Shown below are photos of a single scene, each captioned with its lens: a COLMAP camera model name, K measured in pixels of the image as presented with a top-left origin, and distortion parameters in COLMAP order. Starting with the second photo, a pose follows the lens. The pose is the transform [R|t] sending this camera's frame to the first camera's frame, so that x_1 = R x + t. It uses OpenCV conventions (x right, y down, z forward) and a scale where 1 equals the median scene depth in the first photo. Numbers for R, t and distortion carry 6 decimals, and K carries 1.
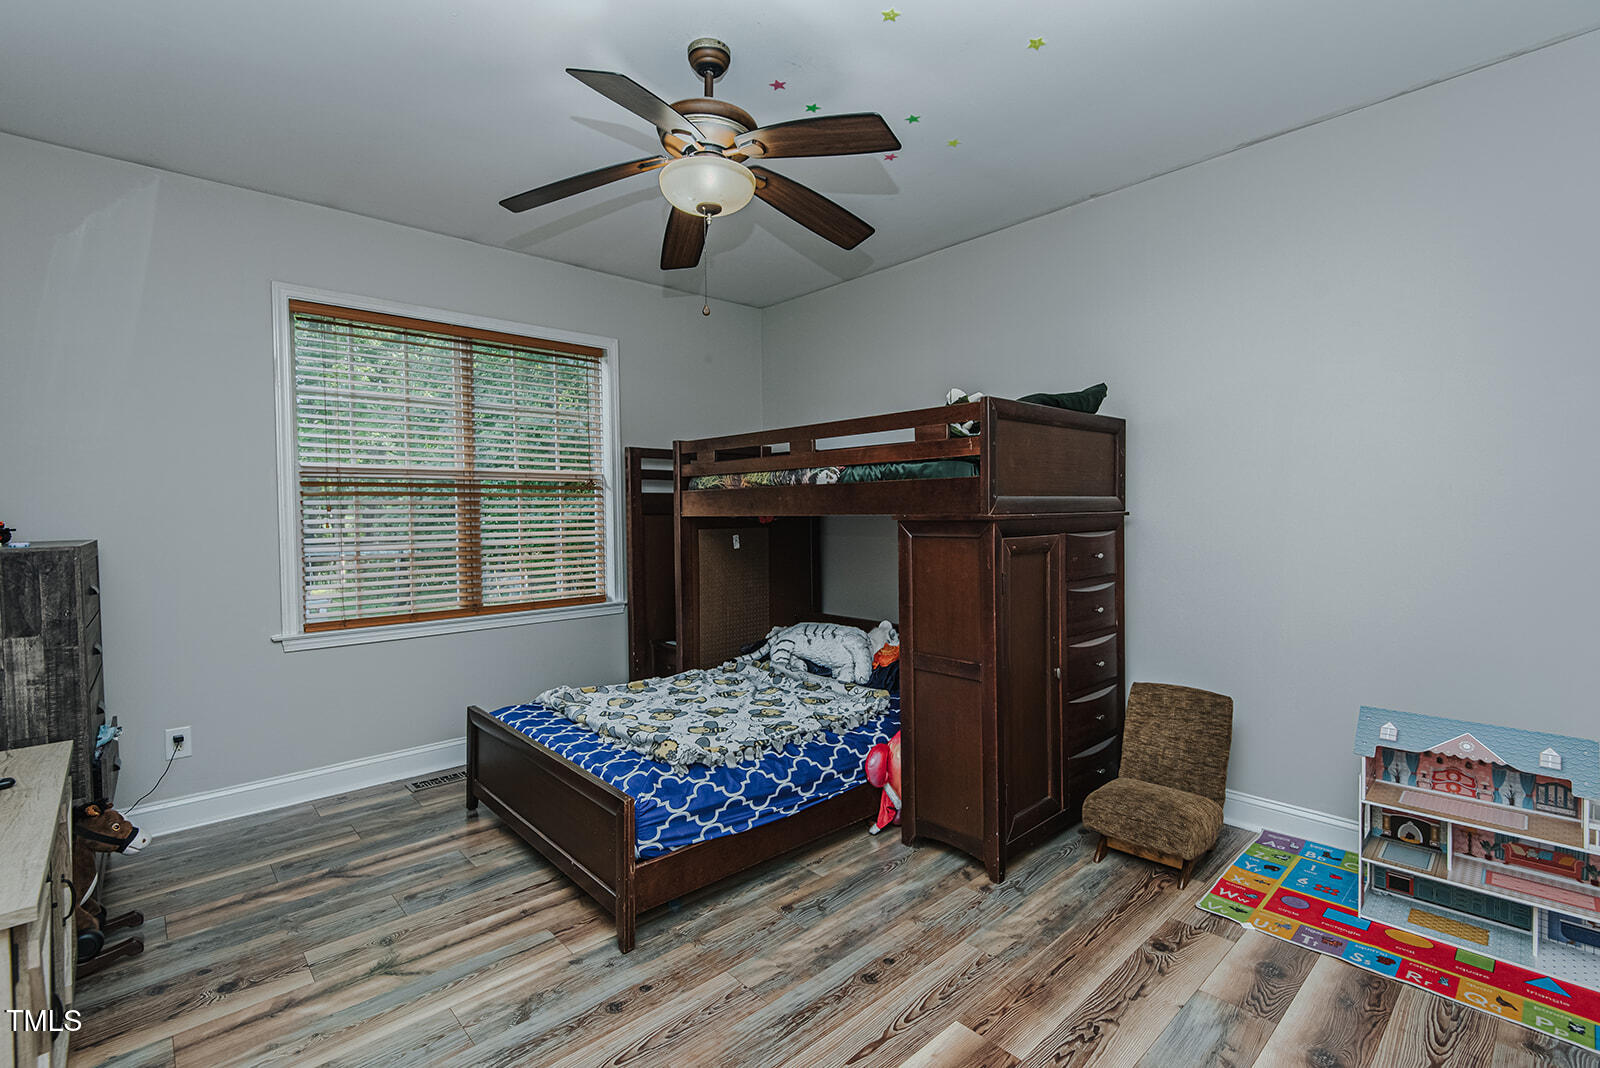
lens RADIAL K [[741.7, 0, 805.4], [0, 741.7, 536.2], [0, 0, 1]] dist [-0.012066, -0.005237]
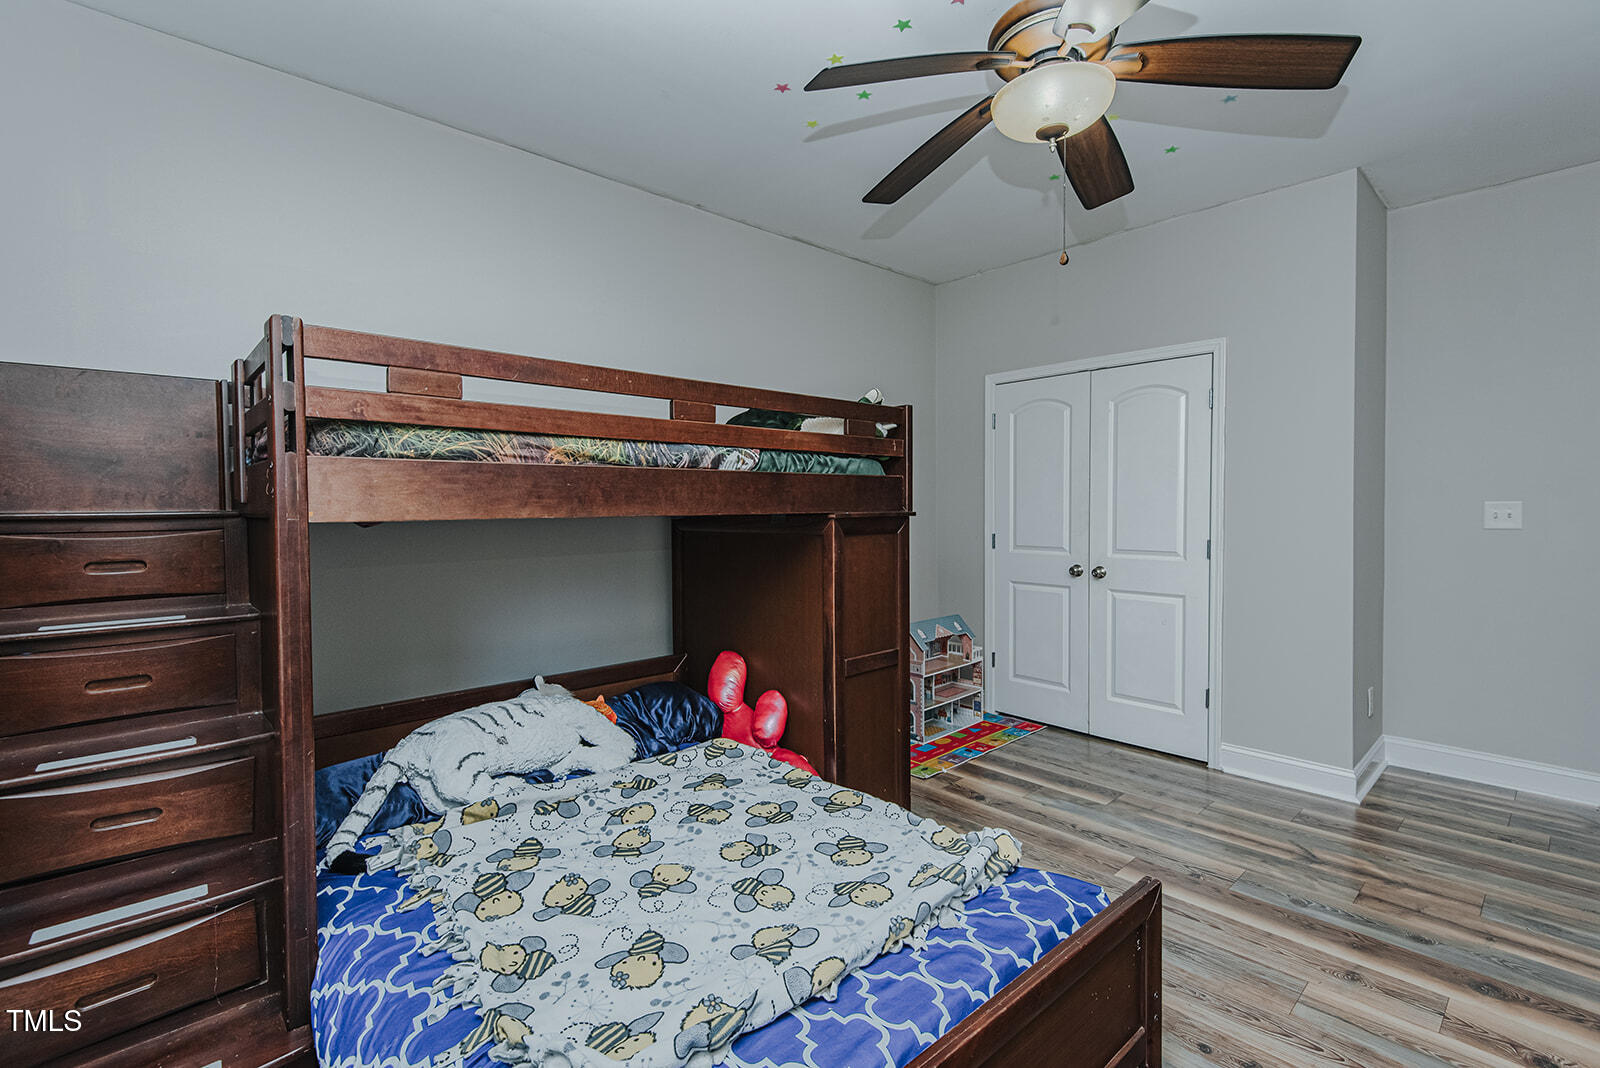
lens RADIAL K [[741.7, 0, 804.4], [0, 741.7, 520.6], [0, 0, 1]] dist [-0.012066, -0.005237]
pose [[-0.030352, -0.020905, 0.999321, -0.723607], [0.029399, 0.999330, 0.021798, -0.037388], [-0.999107, 0.030040, -0.029717, 0.996205]]
